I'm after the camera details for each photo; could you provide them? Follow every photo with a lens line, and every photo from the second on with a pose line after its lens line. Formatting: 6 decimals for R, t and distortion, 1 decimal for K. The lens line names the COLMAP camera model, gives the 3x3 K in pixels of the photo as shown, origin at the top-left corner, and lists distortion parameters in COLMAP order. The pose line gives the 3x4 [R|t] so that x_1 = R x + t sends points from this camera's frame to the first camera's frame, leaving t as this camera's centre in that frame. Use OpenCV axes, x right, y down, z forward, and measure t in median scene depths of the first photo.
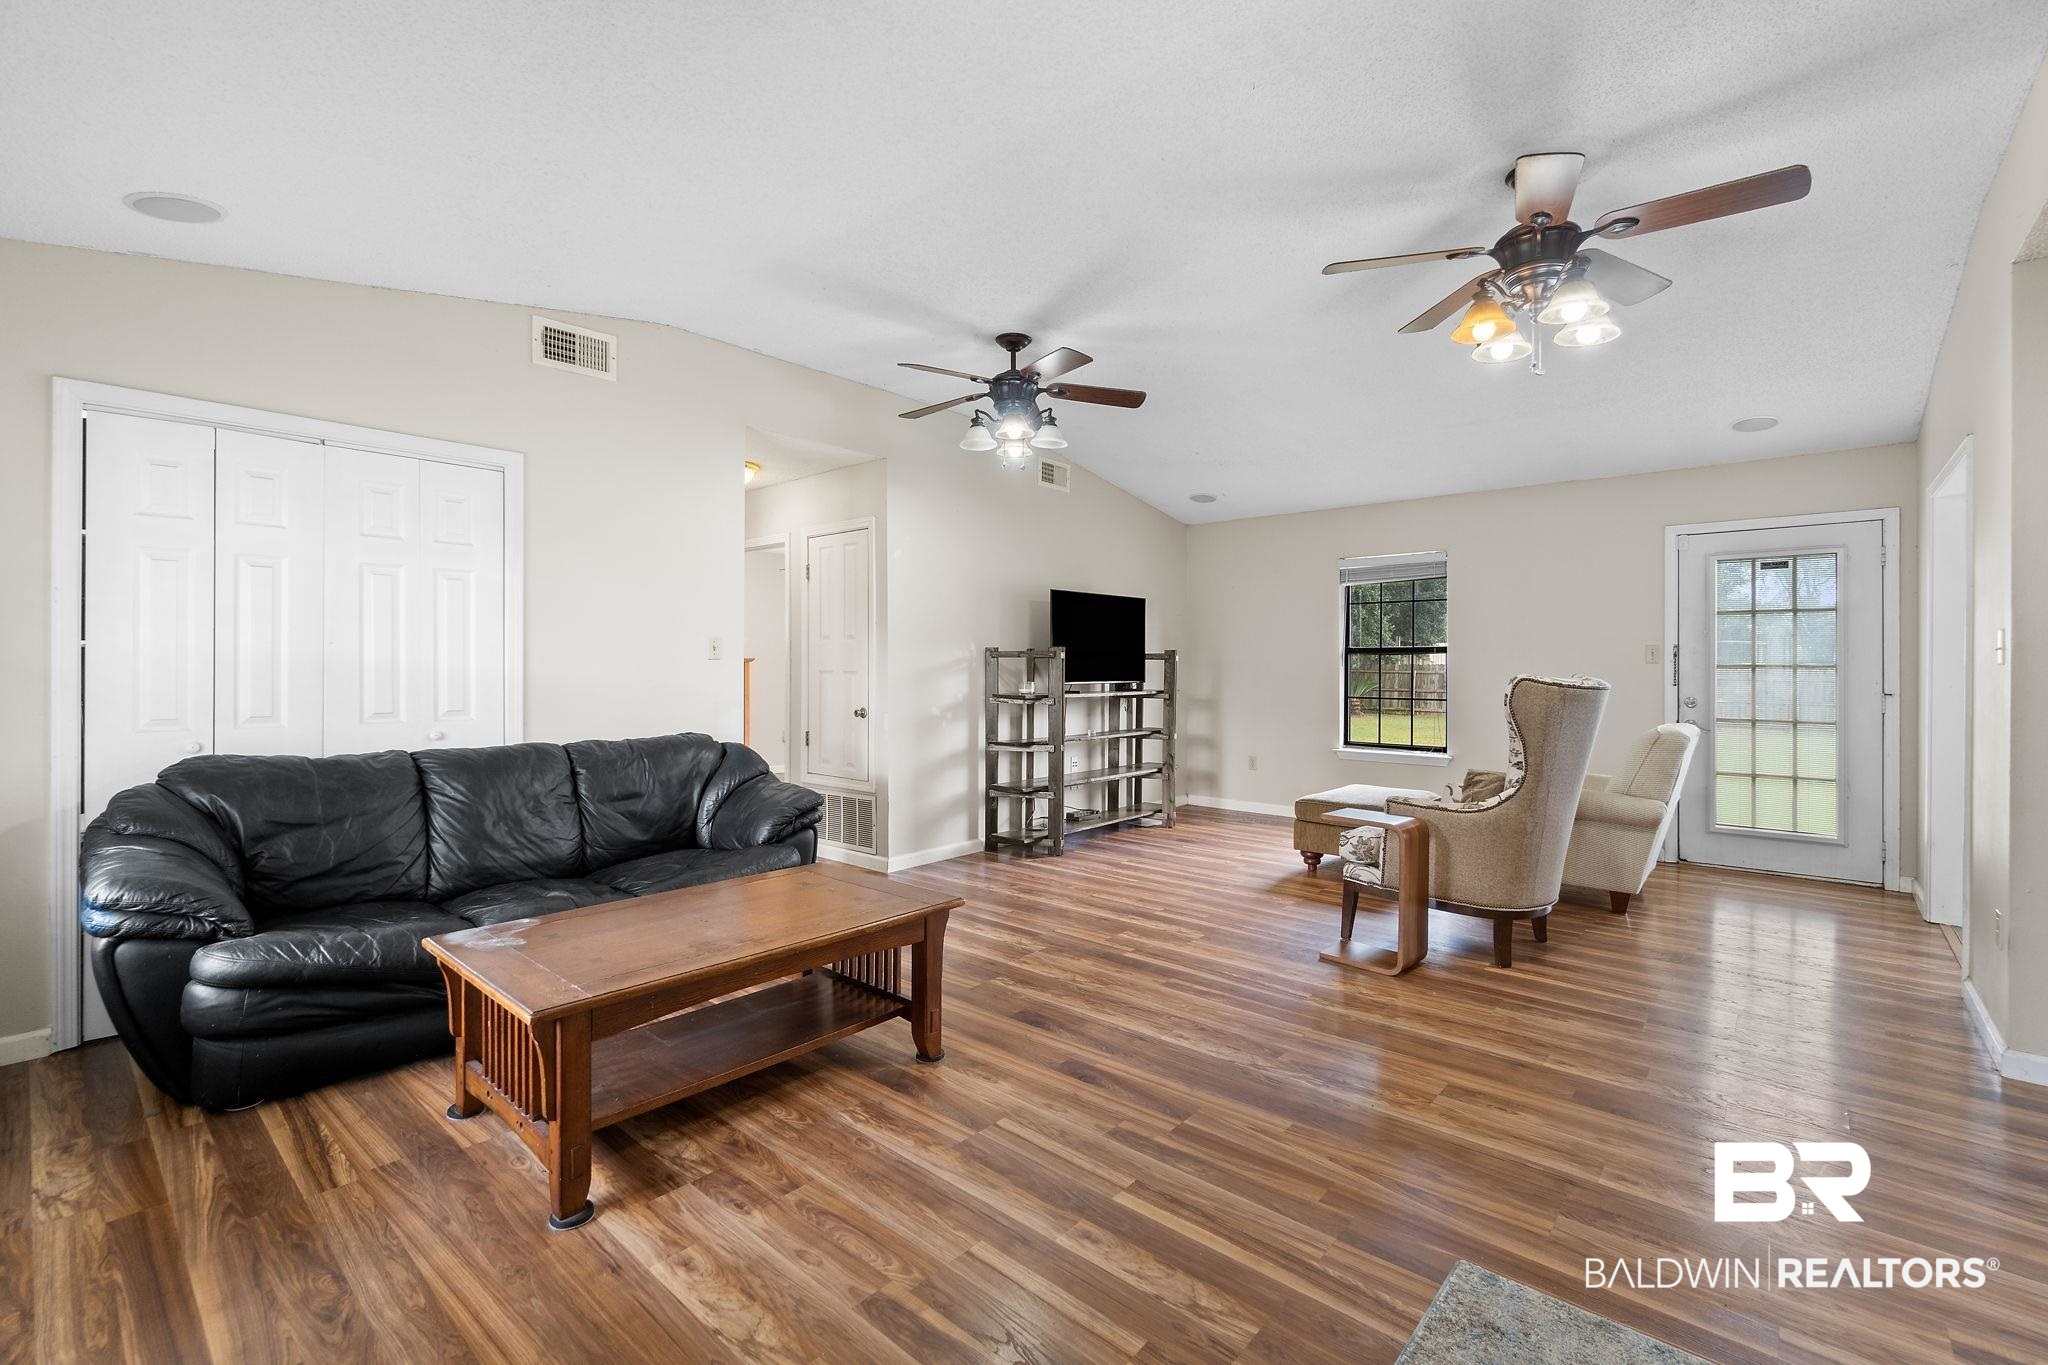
lens RADIAL K [[878.7, 0, 1017.3], [0, 878.7, 675.8], [0, 0, 1]] dist [-0.002003, -0.000123]
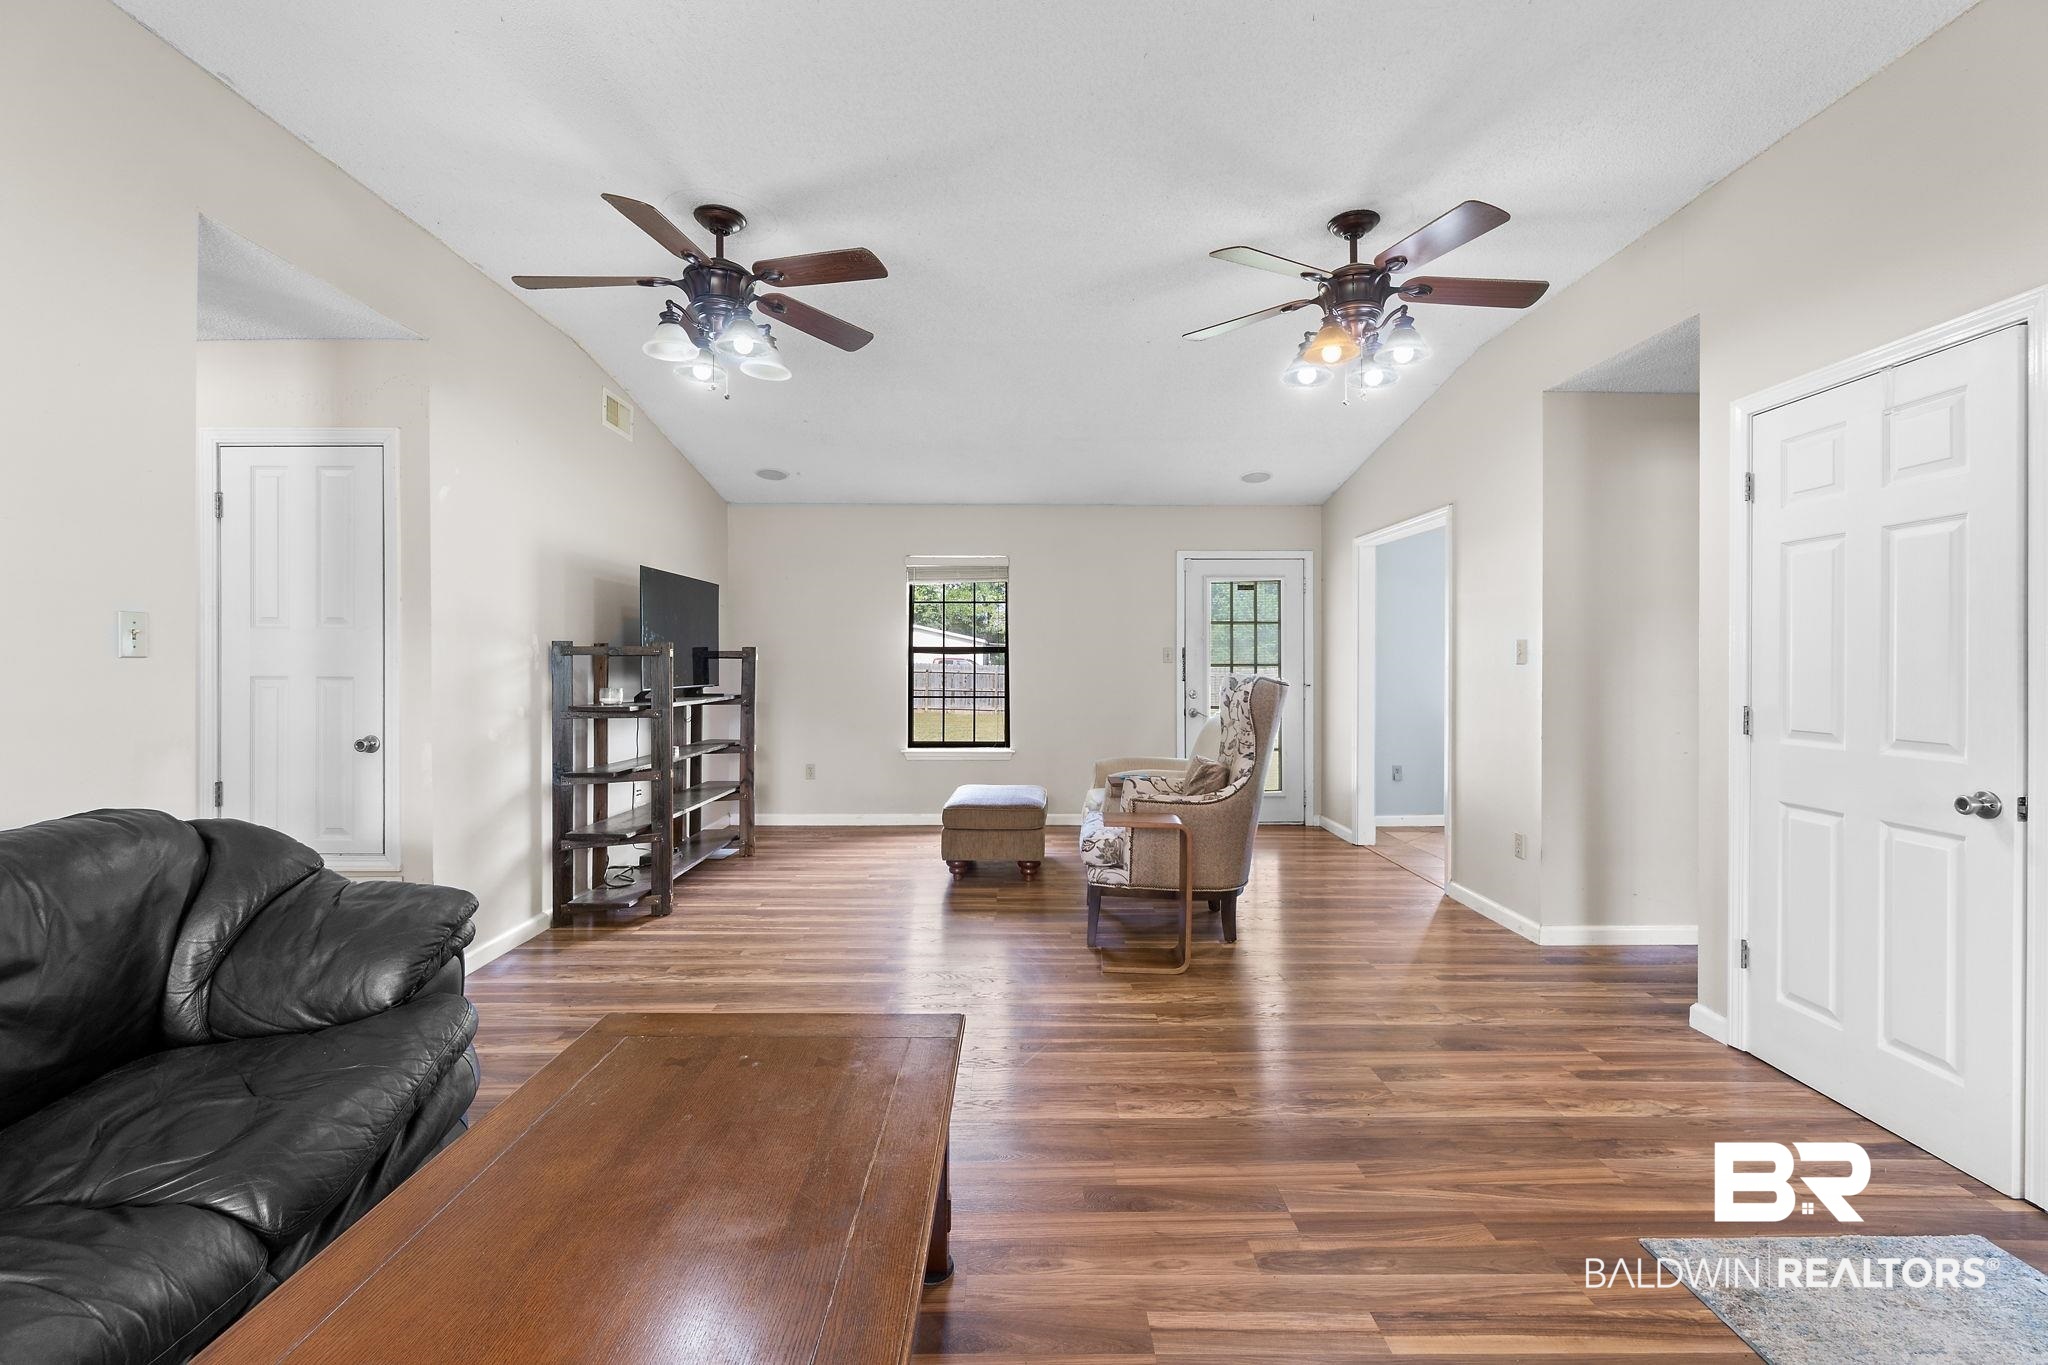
lens RADIAL K [[878.7, 0, 1017.3], [0, 878.7, 675.8], [0, 0, 1]] dist [-0.002003, -0.000123]
pose [[0.747163, -0.010923, 0.664551, -0.281285], [0.009598, 0.999938, 0.005644, -0.005694], [-0.664572, 0.002161, 0.747221, 0.275535]]
